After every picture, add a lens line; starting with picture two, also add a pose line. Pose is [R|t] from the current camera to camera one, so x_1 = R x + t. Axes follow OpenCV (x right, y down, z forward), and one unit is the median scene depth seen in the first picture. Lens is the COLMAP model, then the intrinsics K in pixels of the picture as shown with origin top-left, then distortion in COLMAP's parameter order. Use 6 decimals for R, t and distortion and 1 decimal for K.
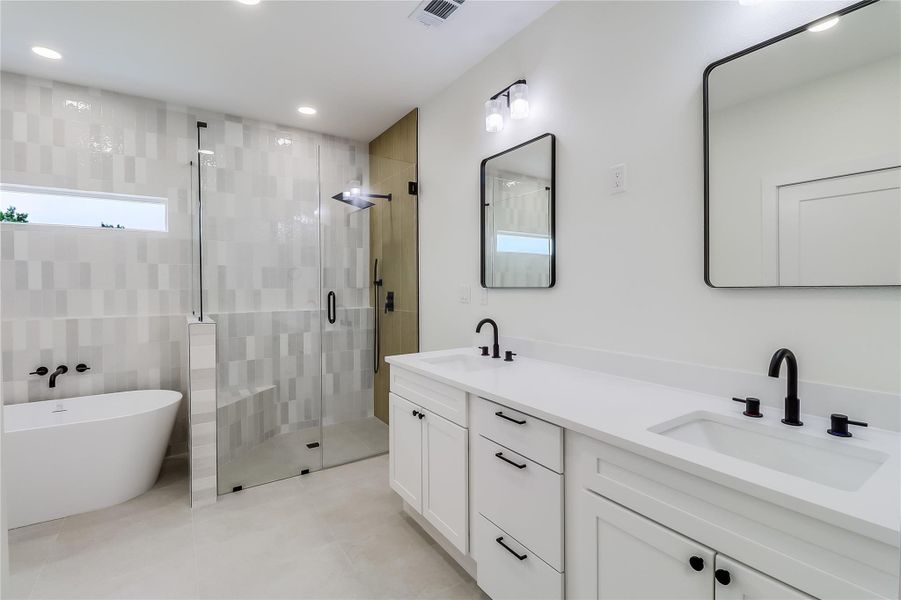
lens RADIAL K [[419.0, 0, 453.1], [0, 419.0, 293.4], [0, 0, 1]] dist [-0.000505, -0.003454]
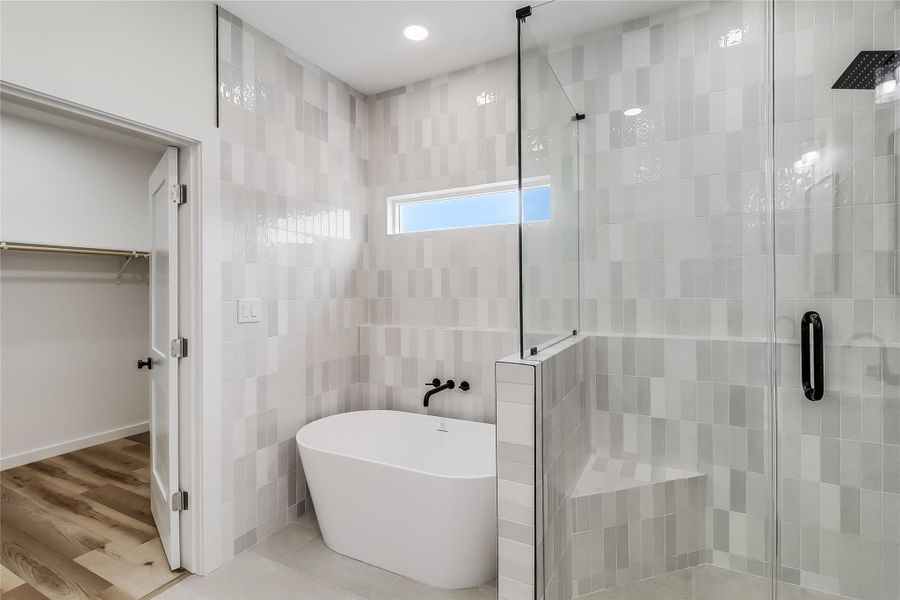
lens RADIAL K [[418.5, 0, 458.5], [0, 418.5, 295.0], [0, 0, 1]] dist [-0.000505, -0.003454]
pose [[0.481839, 0.006750, -0.876234, -0.104190], [-0.009762, 0.999950, 0.002336, -0.013934], [0.876206, 0.007428, 0.481880, 0.475651]]
